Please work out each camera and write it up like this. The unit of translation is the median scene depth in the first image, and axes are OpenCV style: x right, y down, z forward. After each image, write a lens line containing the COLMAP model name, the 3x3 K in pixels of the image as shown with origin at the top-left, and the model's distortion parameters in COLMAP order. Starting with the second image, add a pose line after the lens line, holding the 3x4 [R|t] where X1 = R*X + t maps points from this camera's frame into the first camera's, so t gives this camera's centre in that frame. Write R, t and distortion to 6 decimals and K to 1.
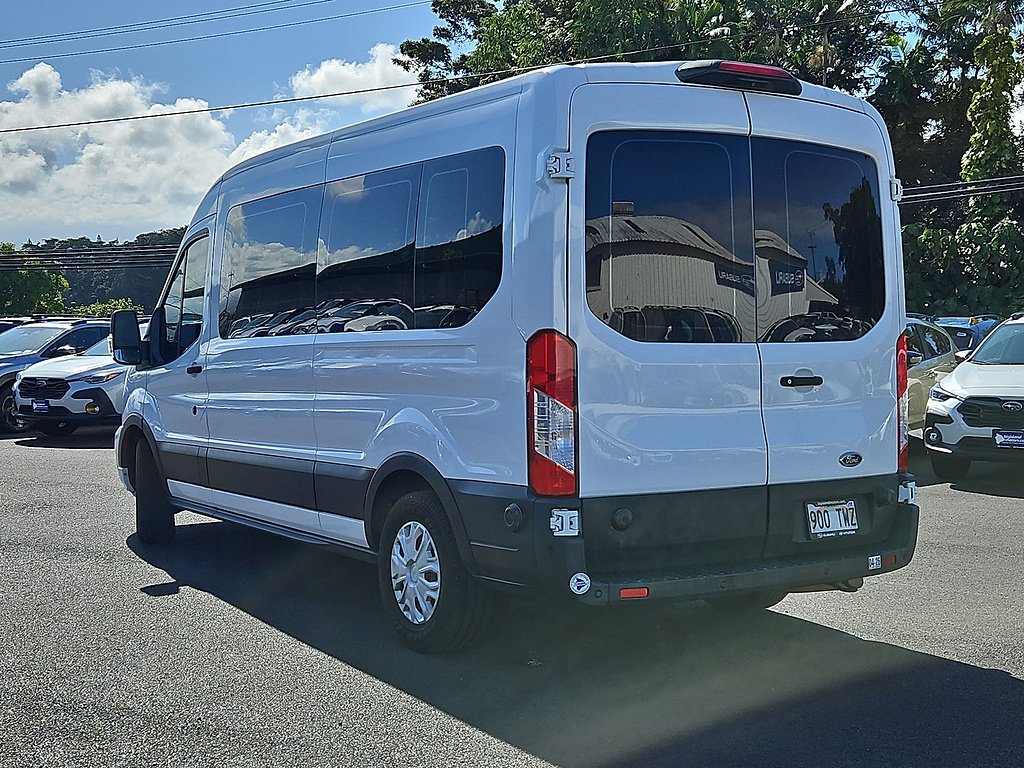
lens RADIAL K [[1428.3, 0, 516.8], [0, 1428.3, 401.2], [0, 0, 1]] dist [0.055699, 0.068149]
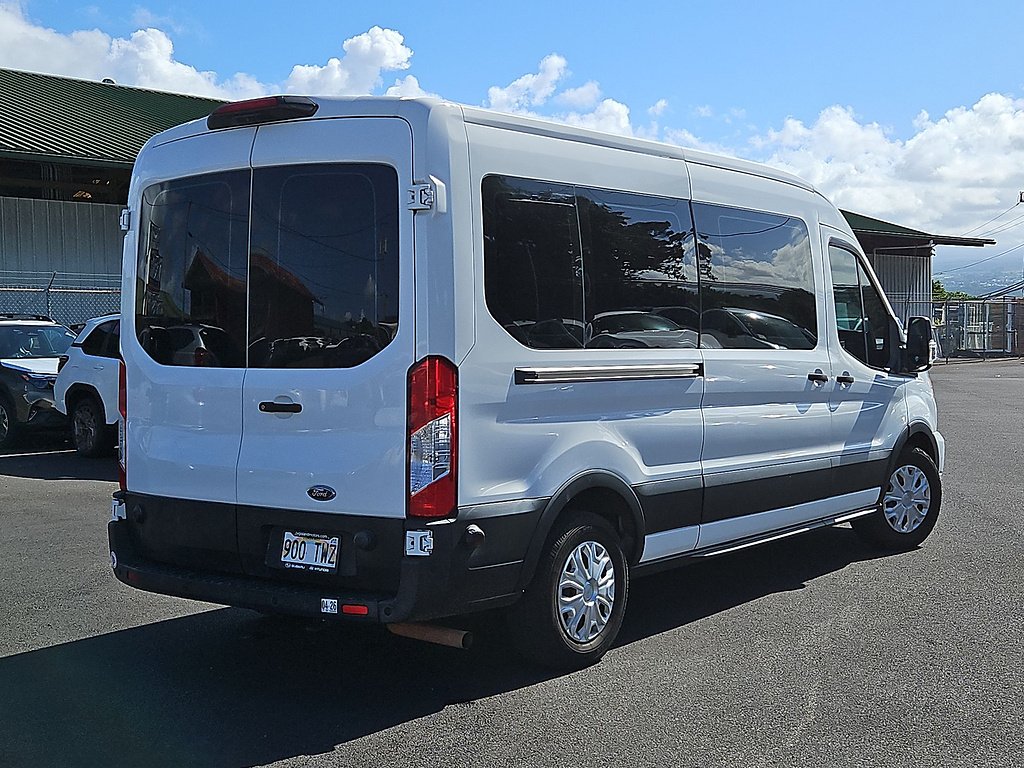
lens RADIAL K [[1428.3, 0, 516.8], [0, 1428.3, 401.2], [0, 0, 1]] dist [0.055699, 0.068149]
pose [[0.340088, 0.049014, -0.939115, 1.106474], [-0.035162, 0.998605, 0.039386, -0.058874], [0.939736, 0.019626, 0.341337, 0.756939]]
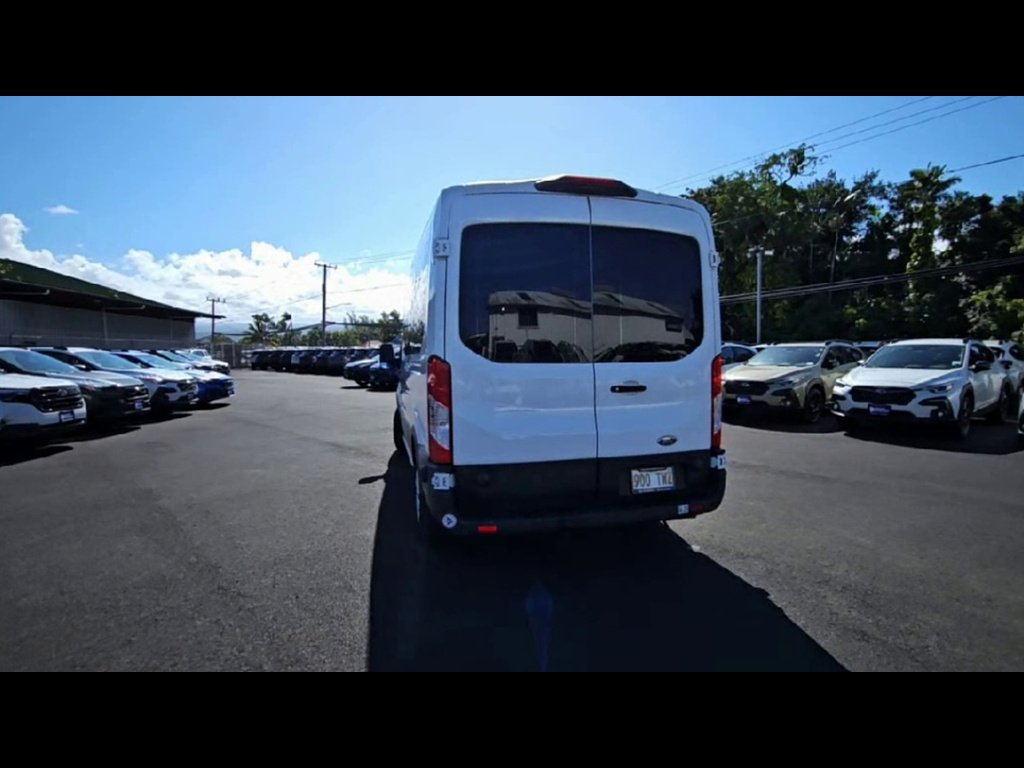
lens RADIAL K [[558.4, 0, 538.9], [0, 558.4, 402.5], [0, 0, 1]] dist [-0.001236, -0.000414]
pose [[0.956997, 0.021465, -0.289301, 0.259098], [-0.007837, 0.998808, 0.048183, -0.025151], [0.289990, -0.043844, 0.956025, 0.384268]]
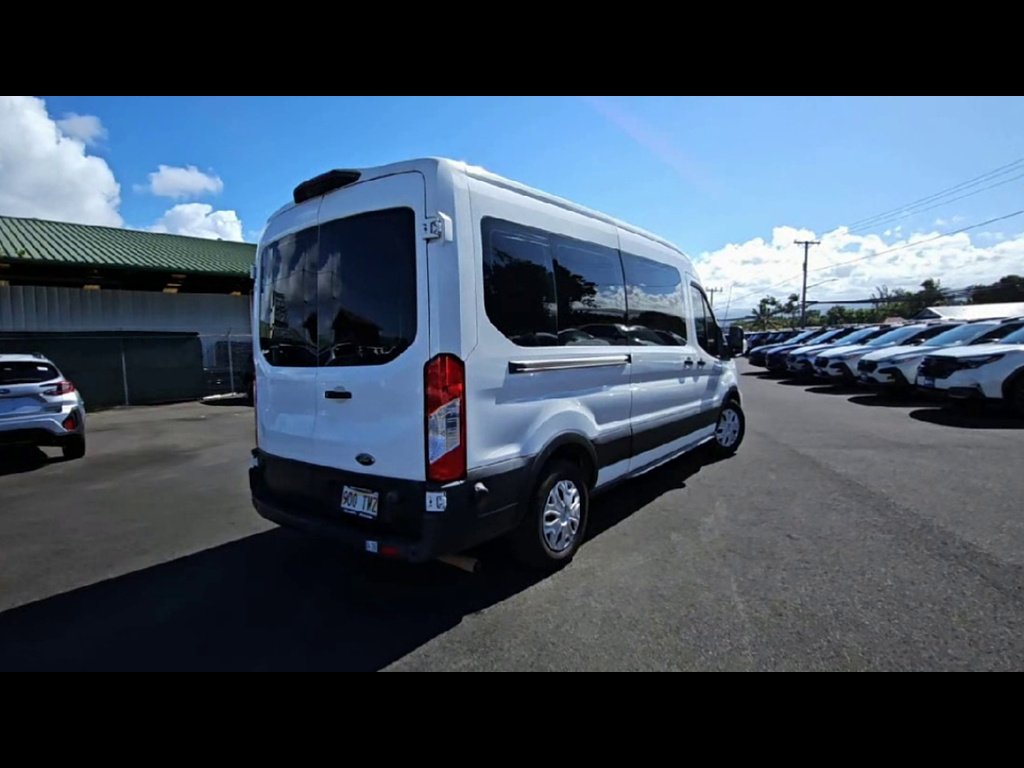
lens RADIAL K [[532.8, 0, 488.2], [0, 532.8, 380.7], [0, 0, 1]] dist [-0.003598, -0.000603]
pose [[0.300500, 0.052609, -0.952330, 0.673974], [-0.007532, 0.998577, 0.052787, -0.051539], [0.953752, -0.008690, 0.300469, 0.914846]]
